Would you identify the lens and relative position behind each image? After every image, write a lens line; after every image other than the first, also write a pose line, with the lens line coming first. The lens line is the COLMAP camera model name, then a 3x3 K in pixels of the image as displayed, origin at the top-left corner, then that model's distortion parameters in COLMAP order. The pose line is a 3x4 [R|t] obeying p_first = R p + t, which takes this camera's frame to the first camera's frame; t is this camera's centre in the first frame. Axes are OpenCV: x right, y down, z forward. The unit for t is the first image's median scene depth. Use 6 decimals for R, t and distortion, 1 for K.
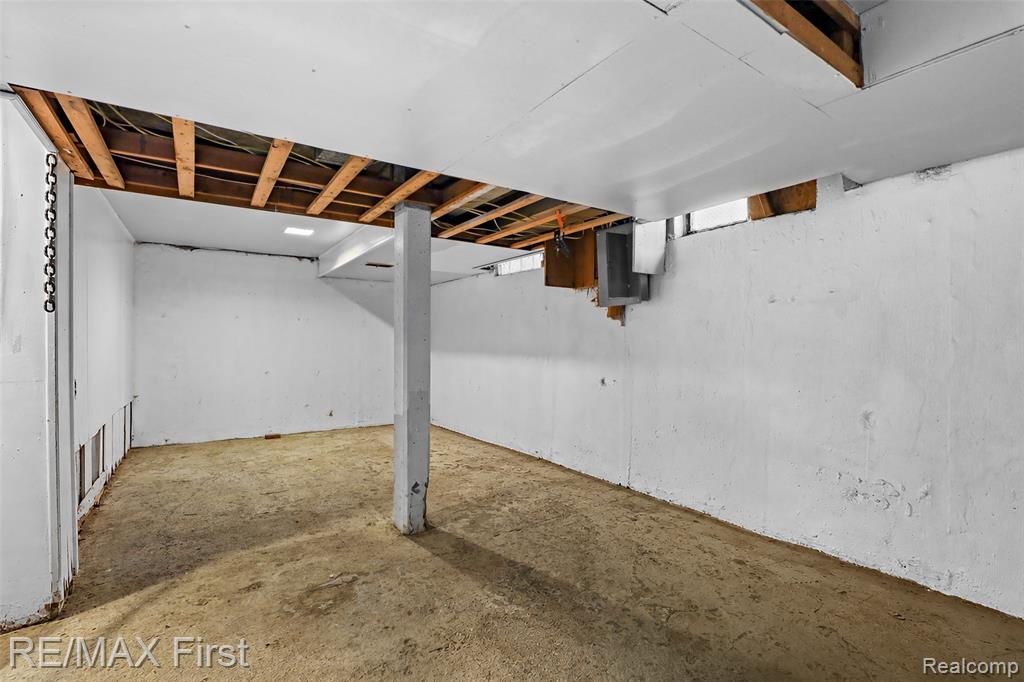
lens RADIAL K [[472.2, 0, 508.9], [0, 472.2, 346.4], [0, 0, 1]] dist [-0.032299, 0.000634]
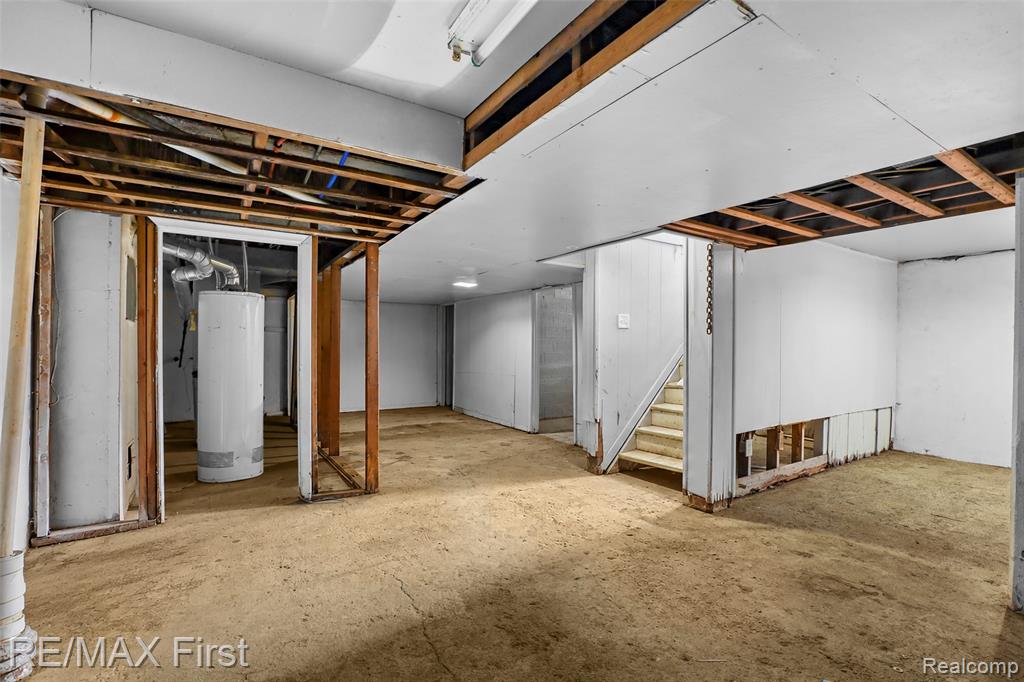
lens RADIAL K [[472.2, 0, 508.9], [0, 472.2, 346.4], [0, 0, 1]] dist [-0.032299, 0.000634]
pose [[-0.044126, -0.005167, -0.999013, 0.550201], [-0.023388, 0.999718, -0.004138, -0.002091], [0.998752, 0.023183, -0.044234, 0.211249]]
